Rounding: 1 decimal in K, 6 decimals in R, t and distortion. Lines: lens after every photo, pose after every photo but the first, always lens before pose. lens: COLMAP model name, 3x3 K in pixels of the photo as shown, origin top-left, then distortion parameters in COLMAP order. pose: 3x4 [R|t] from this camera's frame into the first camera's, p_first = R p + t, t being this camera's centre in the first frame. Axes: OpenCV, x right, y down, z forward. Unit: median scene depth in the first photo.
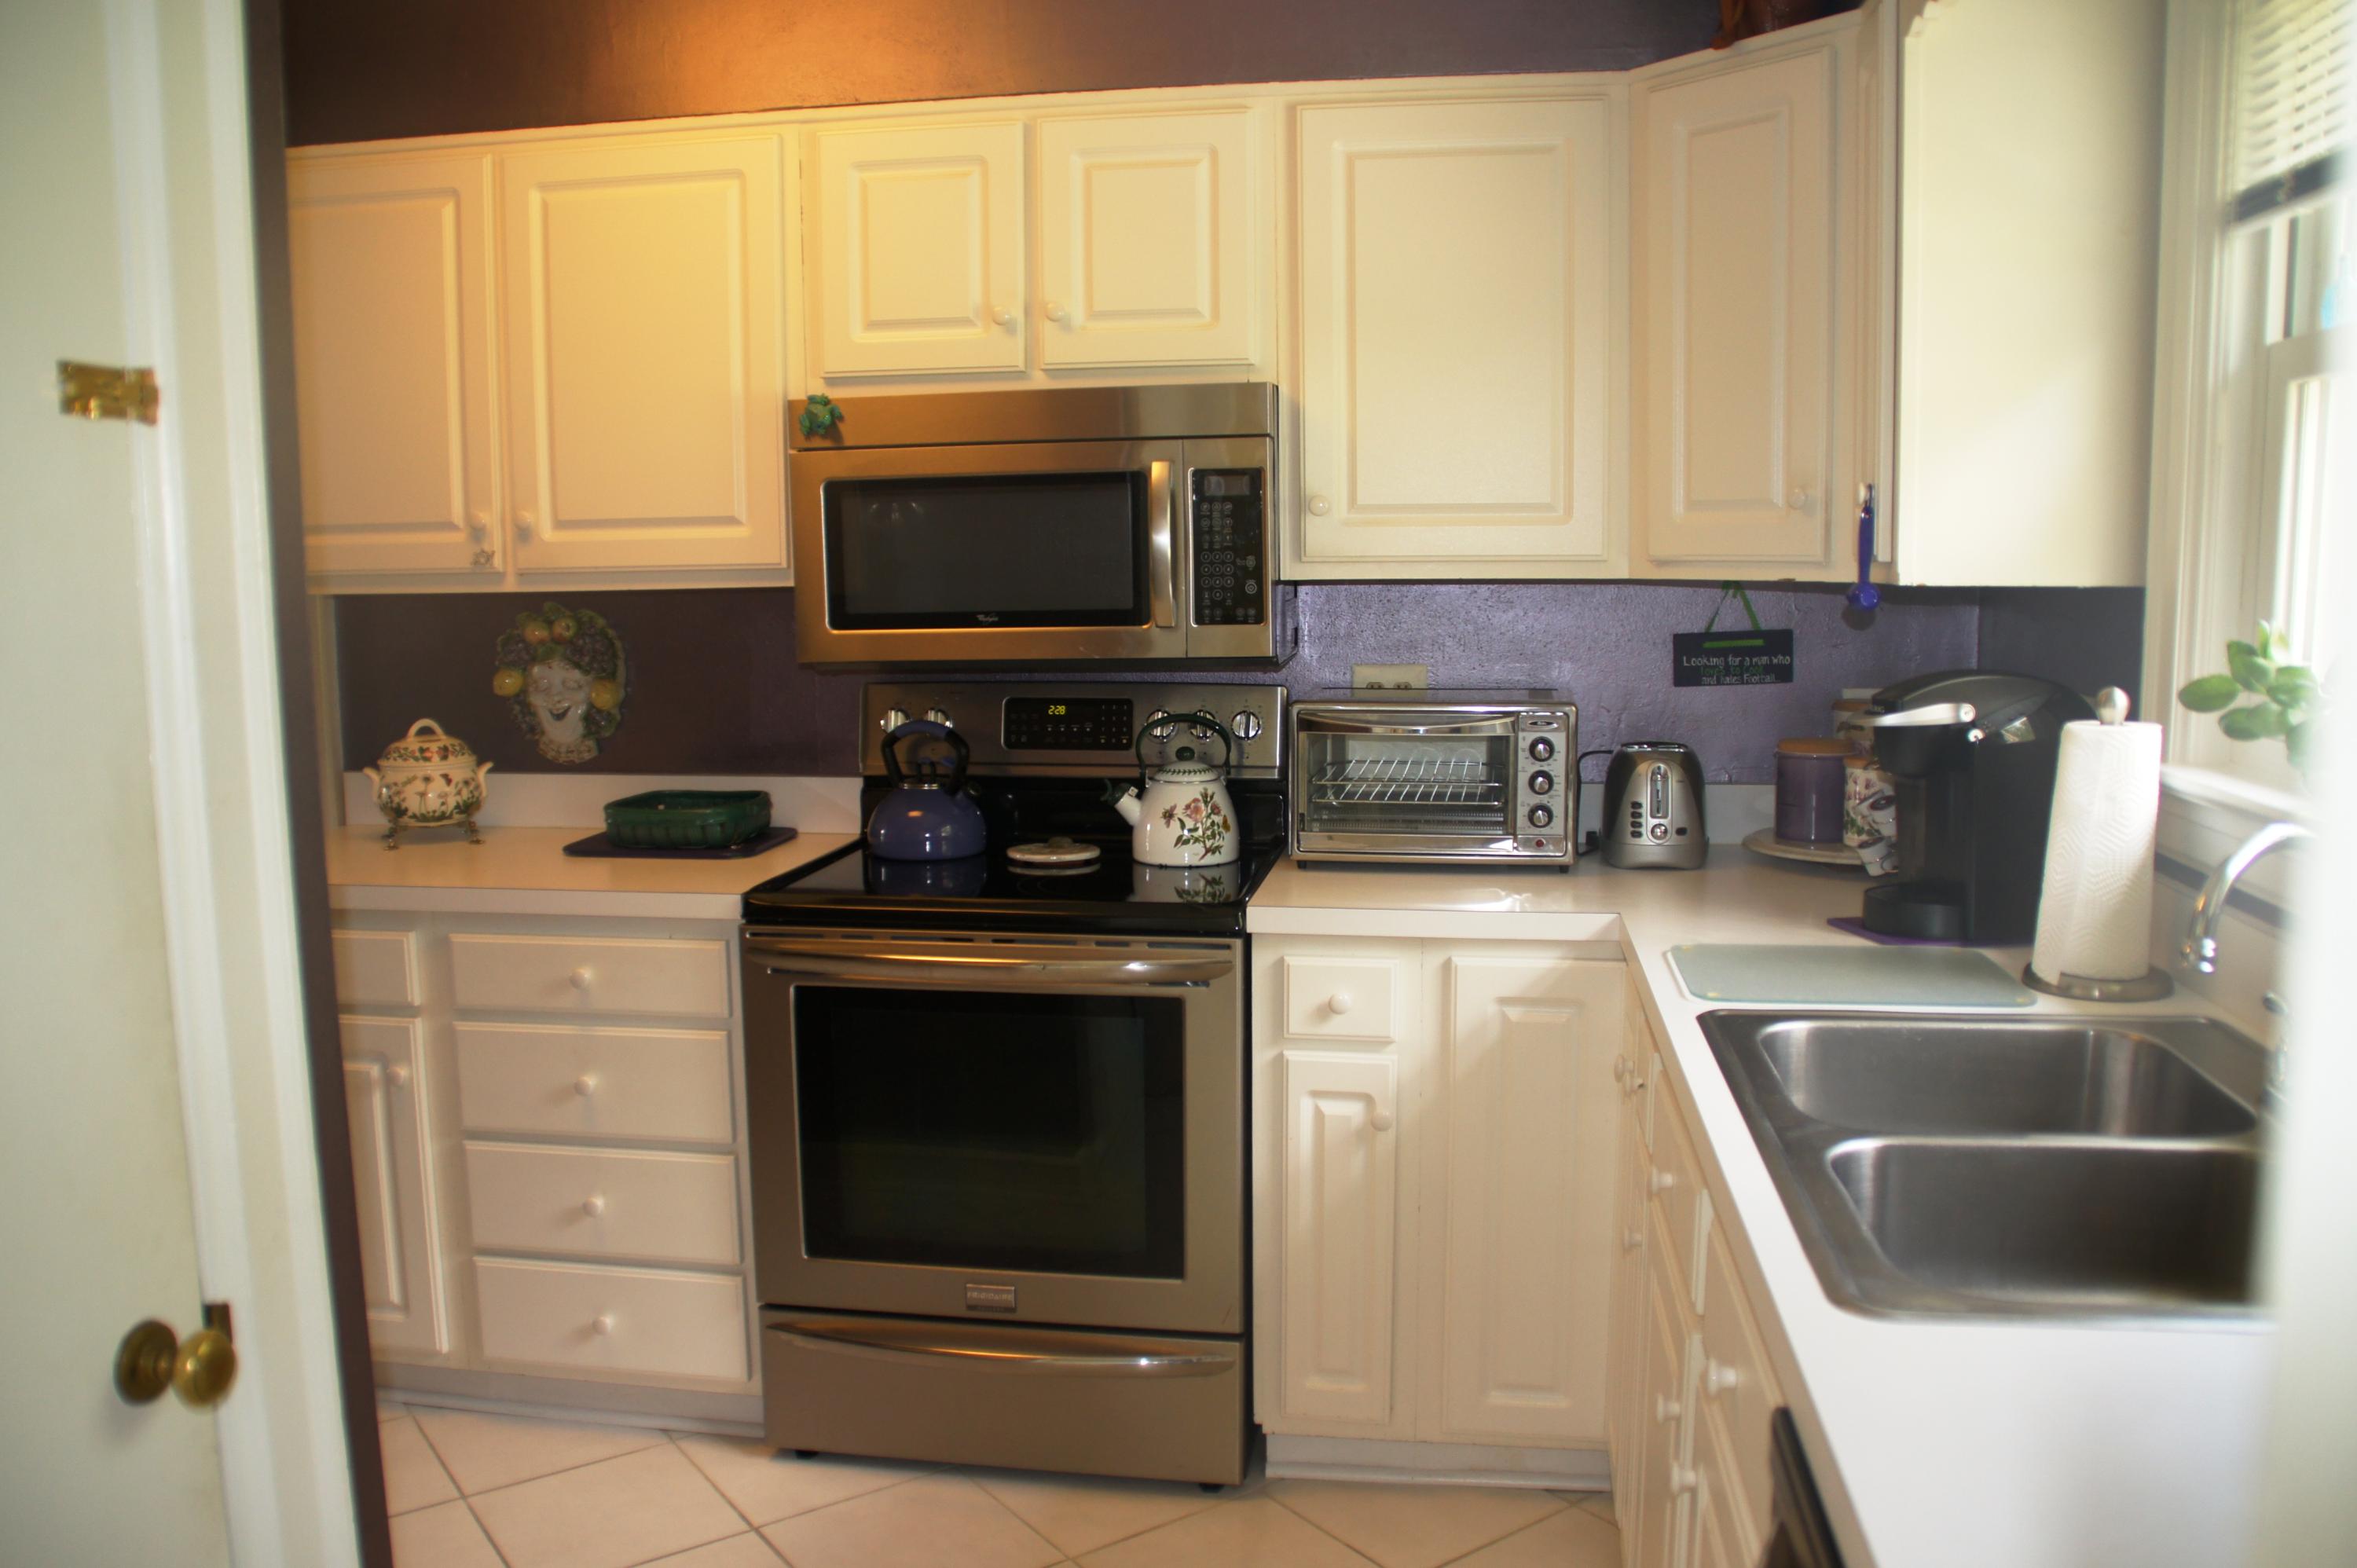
lens RADIAL K [[1851.1, 0, 1181.1], [0, 1851.1, 798.1], [0, 0, 1]] dist [-0.168815, 0.115627]
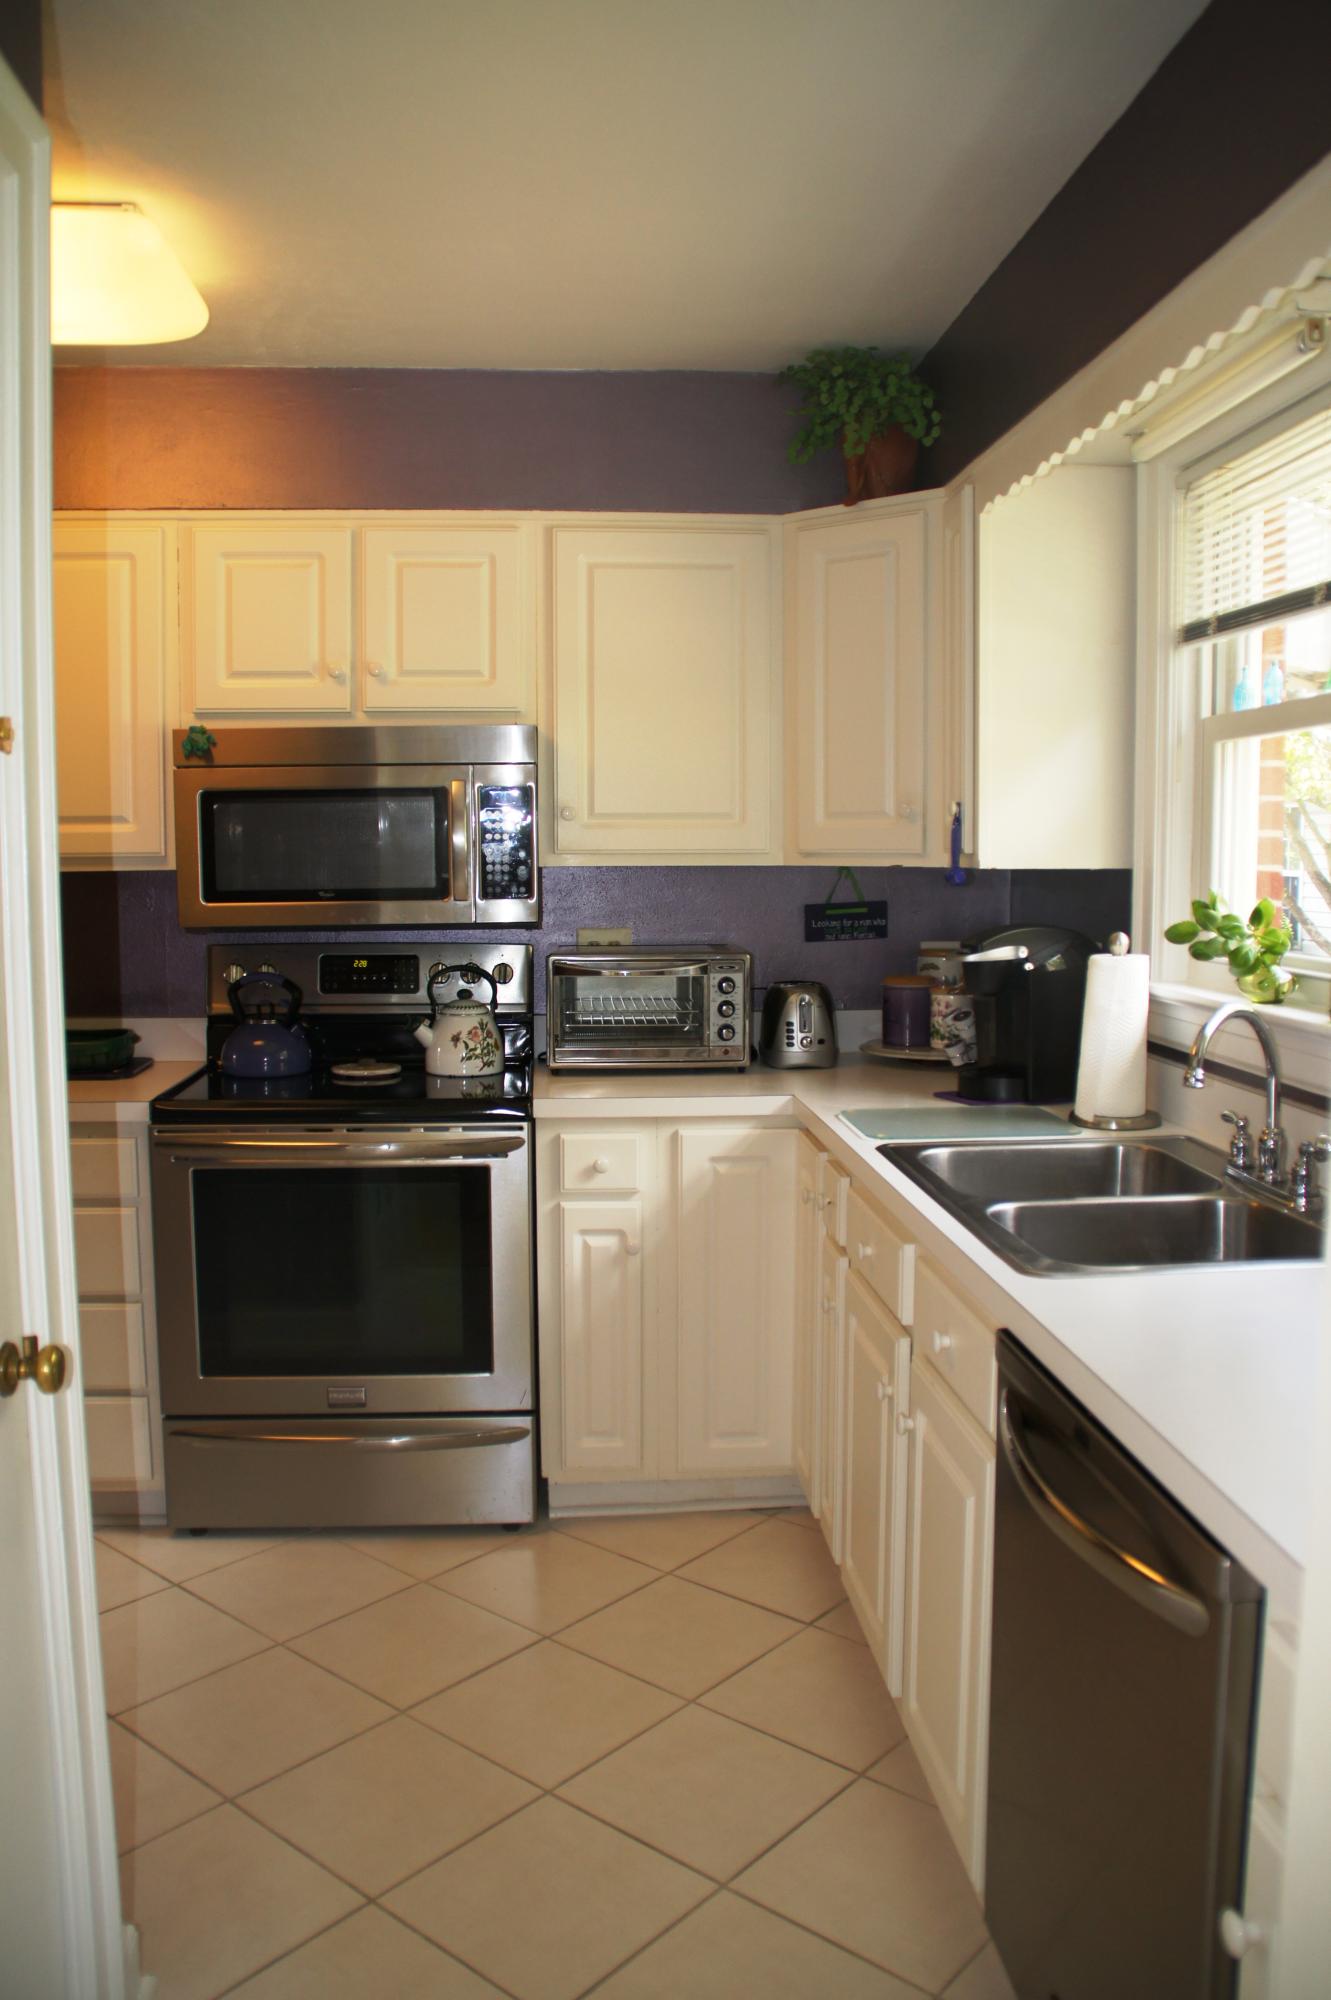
lens RADIAL K [[1584.4, 0, 665.5], [0, 1584.4, 1000.0], [0, 0, 1]] dist [-0.148936, 0.000919]
pose [[0.969577, -0.014025, 0.244385, -0.145507], [0.023447, 0.999088, -0.035688, 0.026649], [-0.243662, 0.040332, 0.969021, -0.171609]]
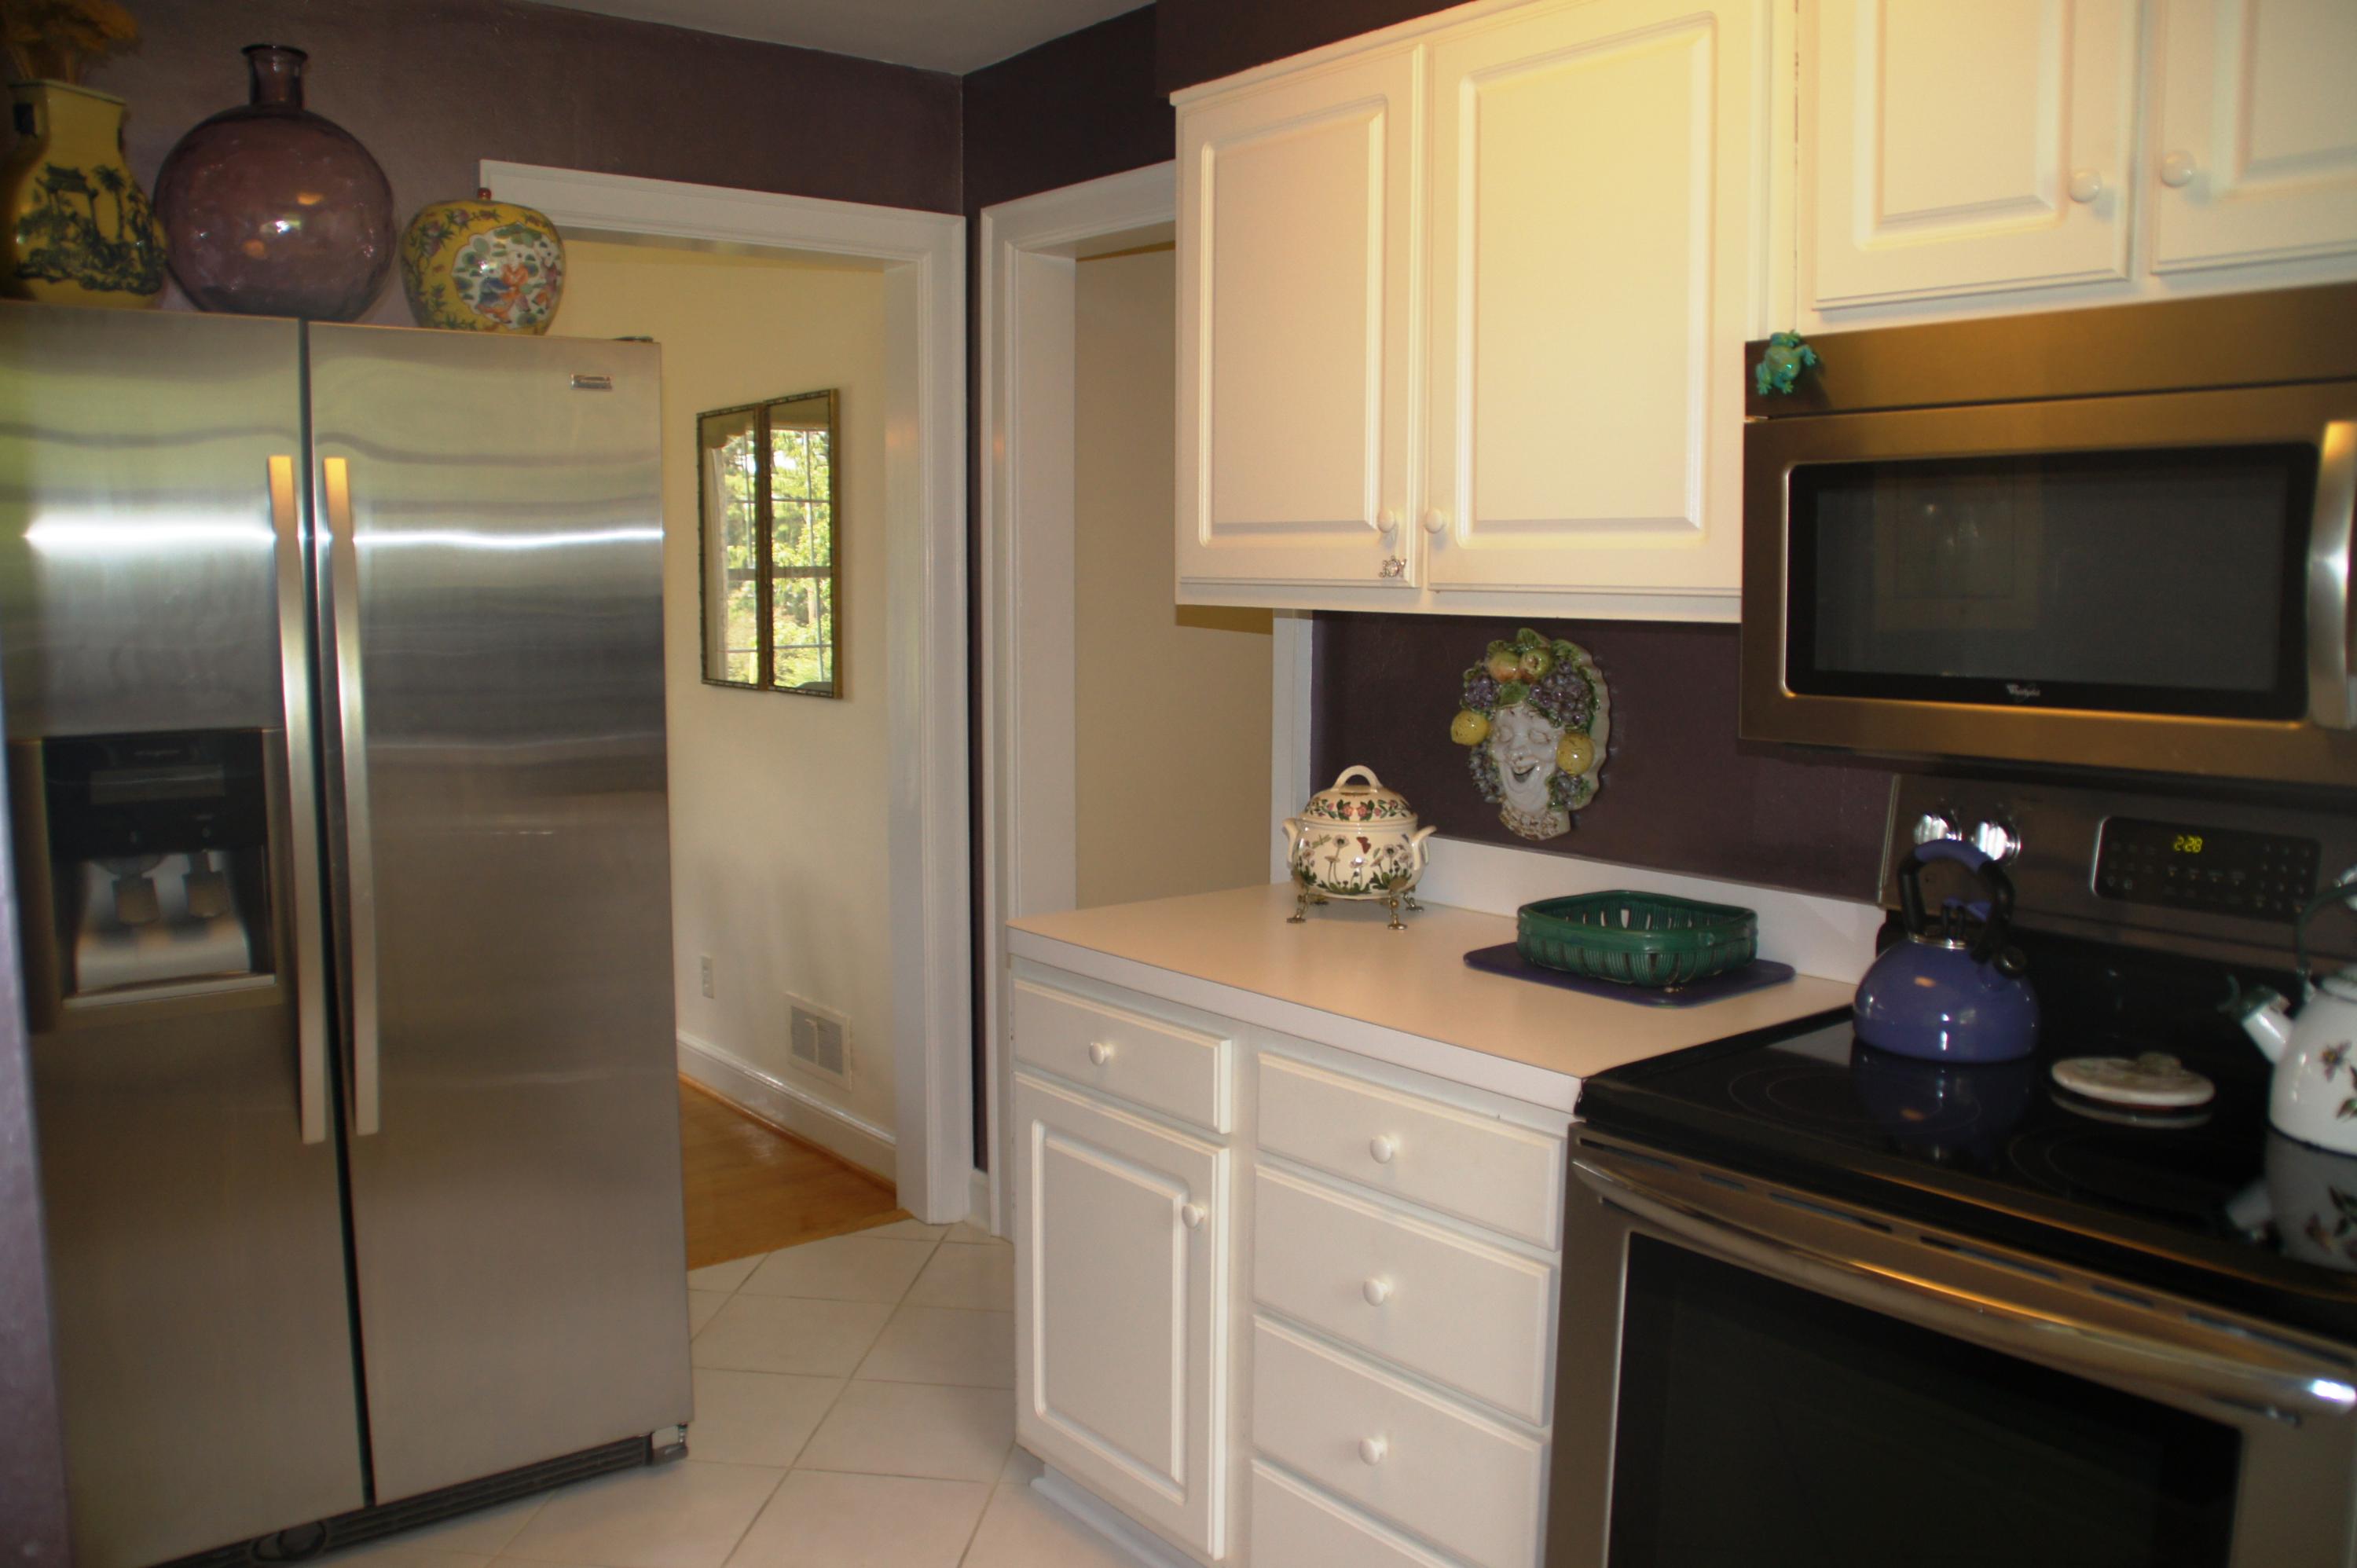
lens RADIAL K [[1851.1, 0, 1181.1], [0, 1851.1, 798.1], [0, 0, 1]] dist [-0.168815, 0.115627]
pose [[0.739417, 0.092794, -0.666822, 0.084900], [-0.099176, 0.994663, 0.028443, -0.051345], [0.665903, 0.045102, 0.744674, 0.376943]]
